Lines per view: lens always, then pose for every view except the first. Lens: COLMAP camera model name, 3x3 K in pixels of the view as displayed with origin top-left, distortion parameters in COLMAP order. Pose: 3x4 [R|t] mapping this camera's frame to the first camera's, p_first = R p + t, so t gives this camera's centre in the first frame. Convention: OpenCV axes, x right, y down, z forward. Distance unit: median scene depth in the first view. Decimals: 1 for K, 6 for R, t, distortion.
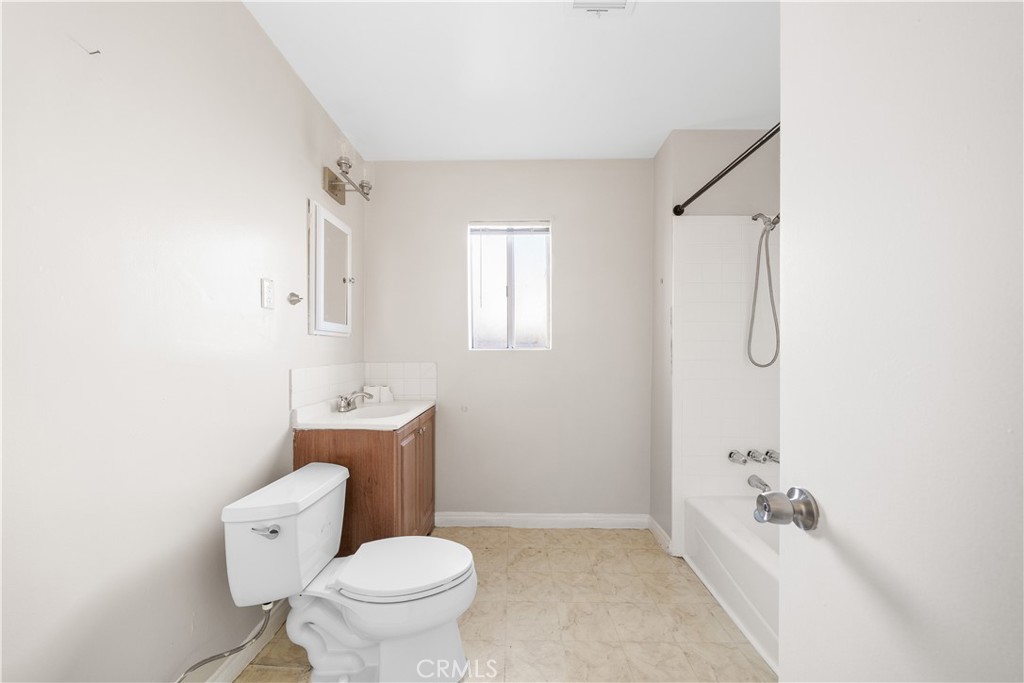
lens RADIAL K [[355.6, 0, 510.5], [0, 355.6, 355.3], [0, 0, 1]] dist [-0.000109, -0.000032]
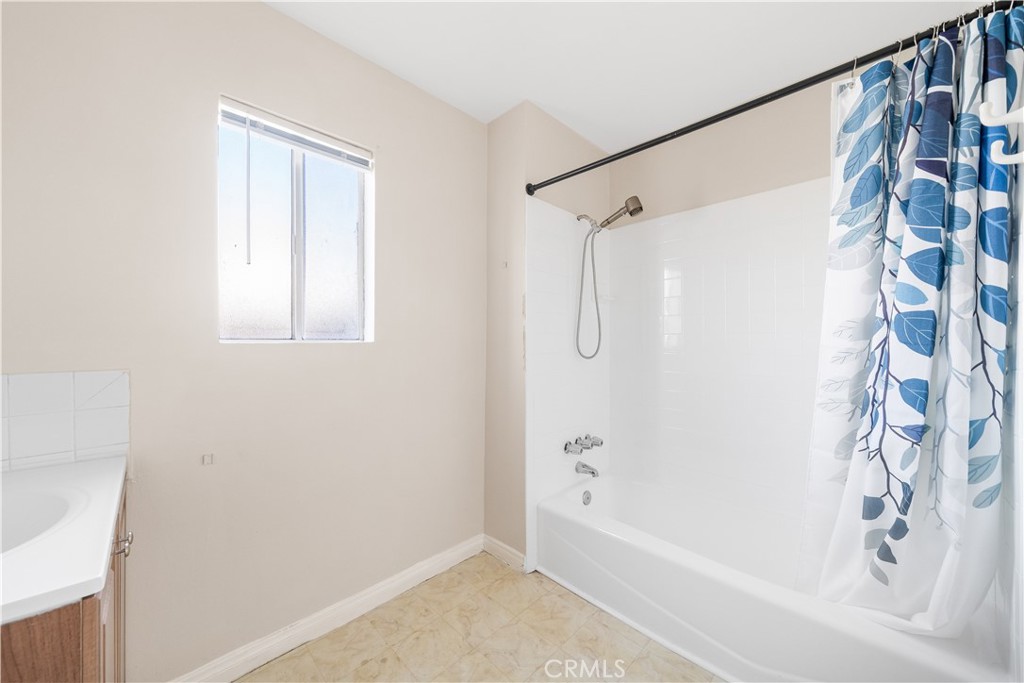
lens RADIAL K [[364.1, 0, 512.0], [0, 364.1, 341.5], [0, 0, 1]] dist [-0.010031, -0.000126]
pose [[0.702511, -0.000561, 0.711672, -0.209104], [0.006030, 0.999968, -0.005165, -0.013447], [-0.711647, 0.007920, 0.702492, 0.364654]]
